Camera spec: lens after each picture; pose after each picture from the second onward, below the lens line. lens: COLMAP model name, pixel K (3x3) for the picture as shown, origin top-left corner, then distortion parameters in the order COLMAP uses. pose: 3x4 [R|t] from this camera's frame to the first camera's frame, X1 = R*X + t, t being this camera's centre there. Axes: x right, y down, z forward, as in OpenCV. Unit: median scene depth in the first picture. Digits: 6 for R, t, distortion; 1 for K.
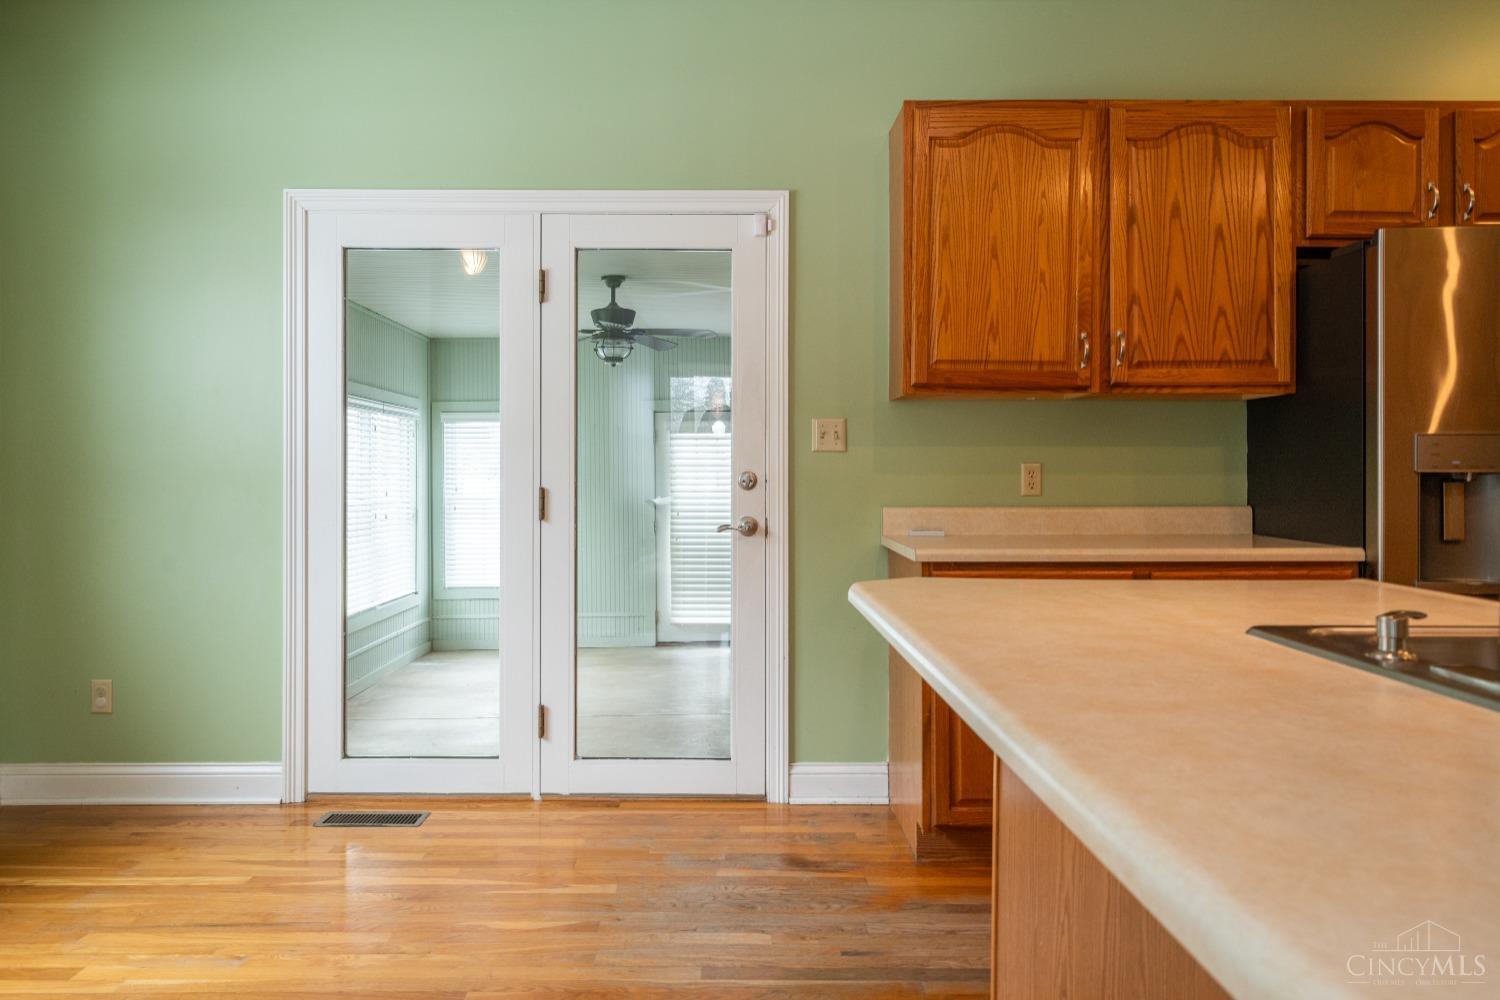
lens RADIAL K [[1017.6, 0, 714.1], [0, 1017.6, 466.7], [0, 0, 1]] dist [0.004127, -0.002375]
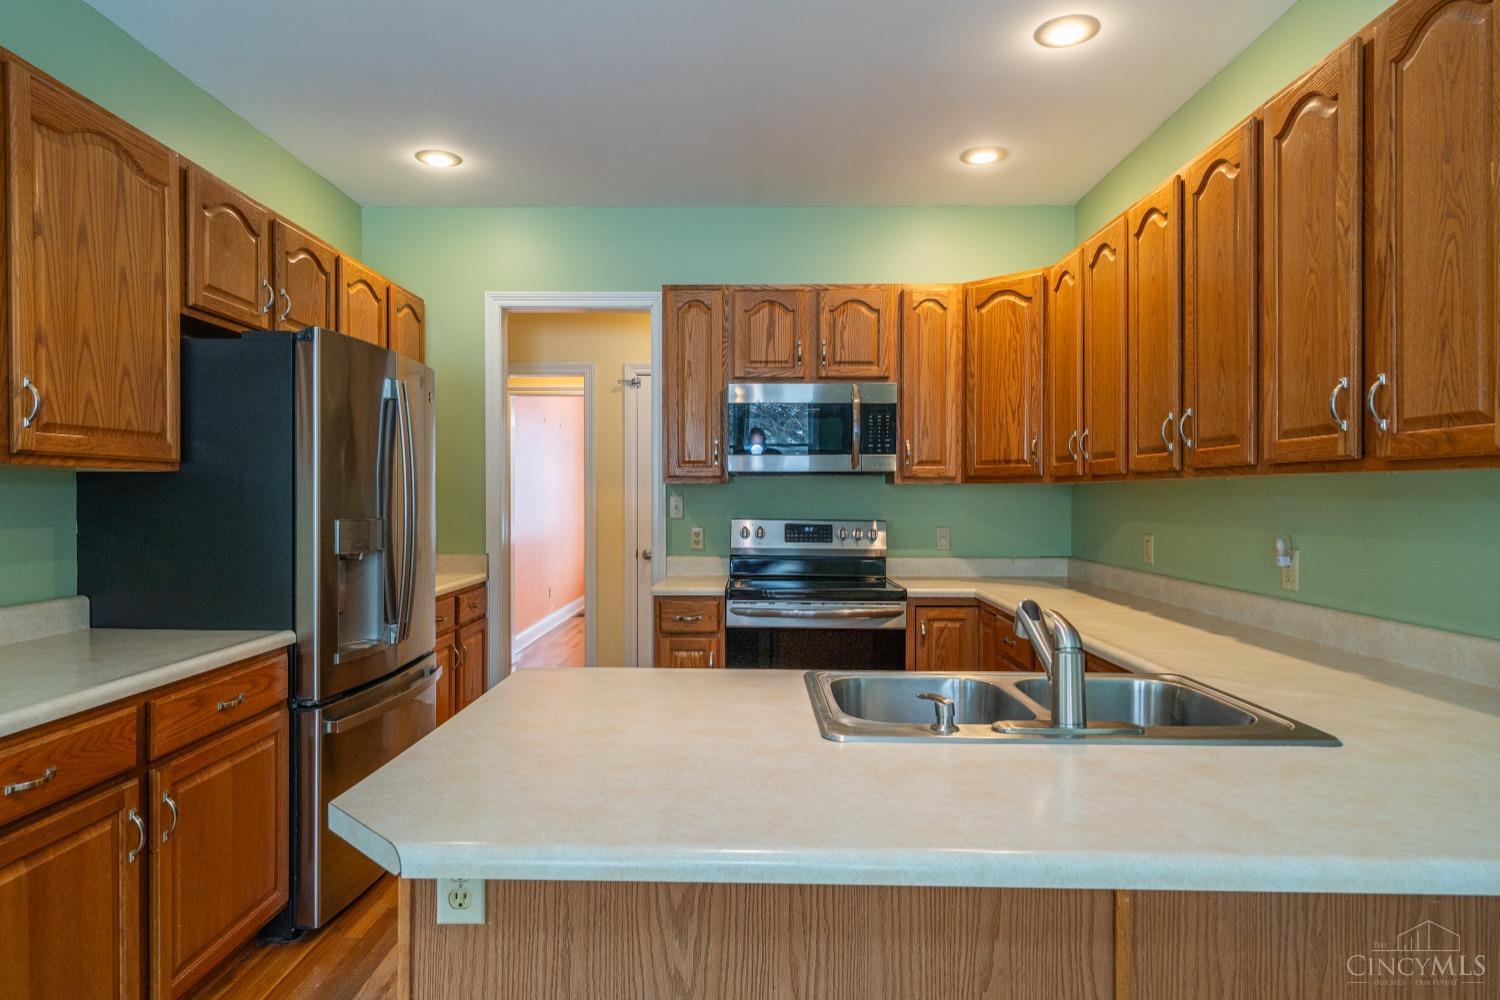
lens RADIAL K [[872.7, 0, 734.2], [0, 872.7, 504.6], [0, 0, 1]] dist [-0.000363, 0.000272]
pose [[0.017015, -0.009916, 0.999806, -0.213806], [-0.003288, 0.999945, 0.009973, -0.051731], [-0.999850, -0.003457, 0.016981, 0.485453]]
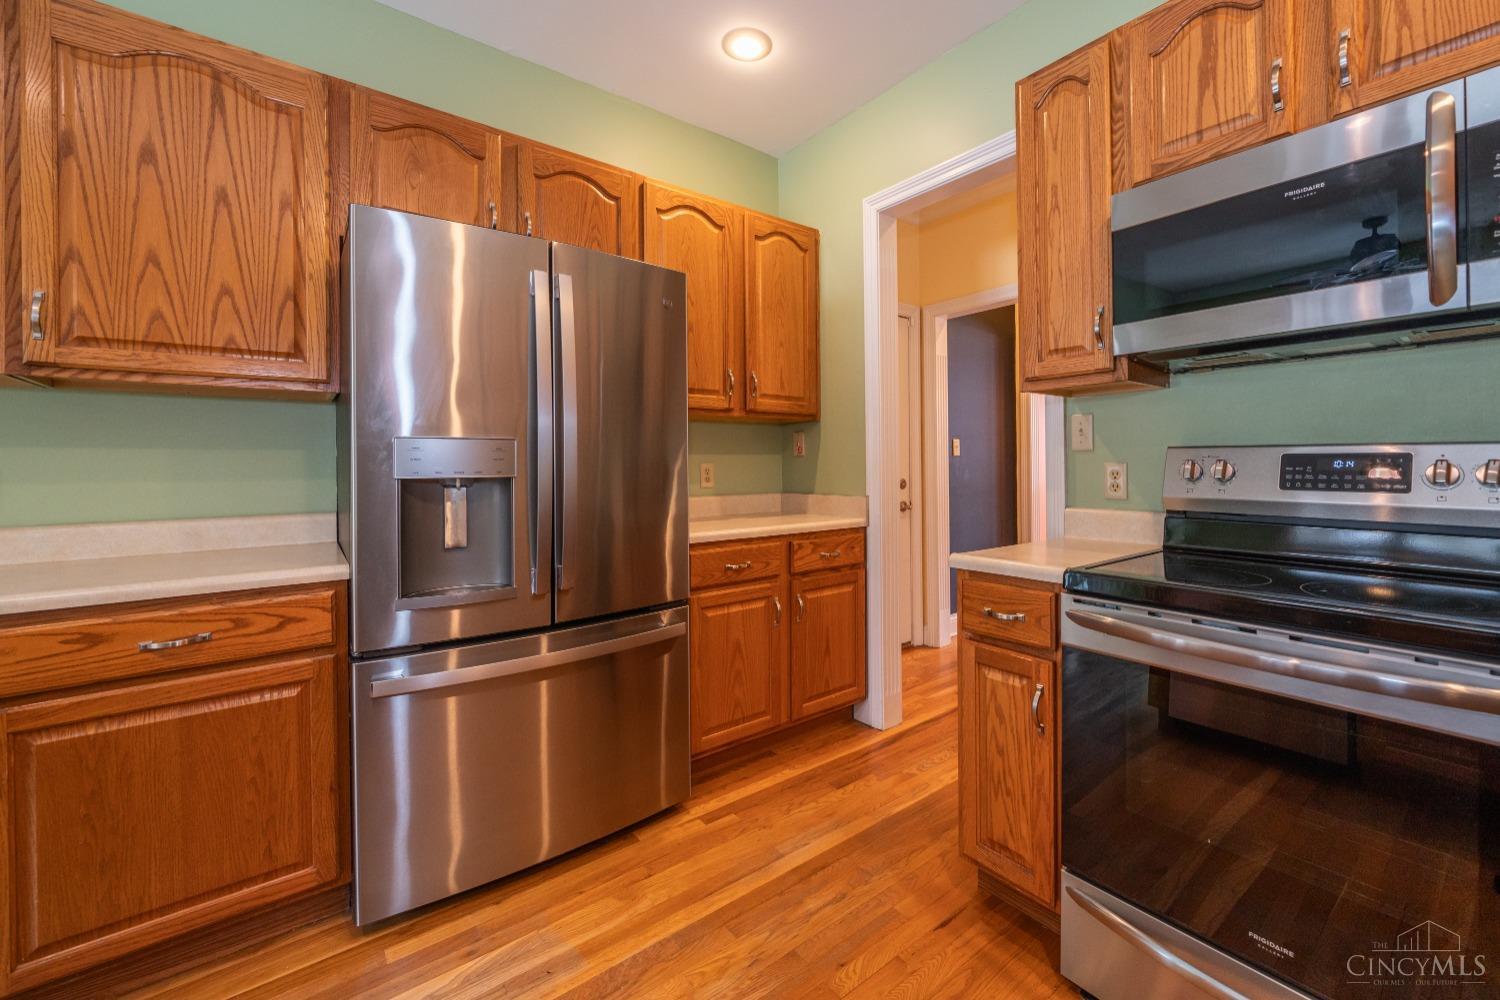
lens RADIAL K [[612.1, 0, 806.4], [0, 612.1, 465.1], [0, 0, 1]] dist [-0.007590, 0.000722]
pose [[0.766055, -0.006630, 0.642741, 0.541921], [0.008539, 0.999964, 0.000138, -0.002912], [-0.642718, 0.005383, 0.766084, 0.303485]]
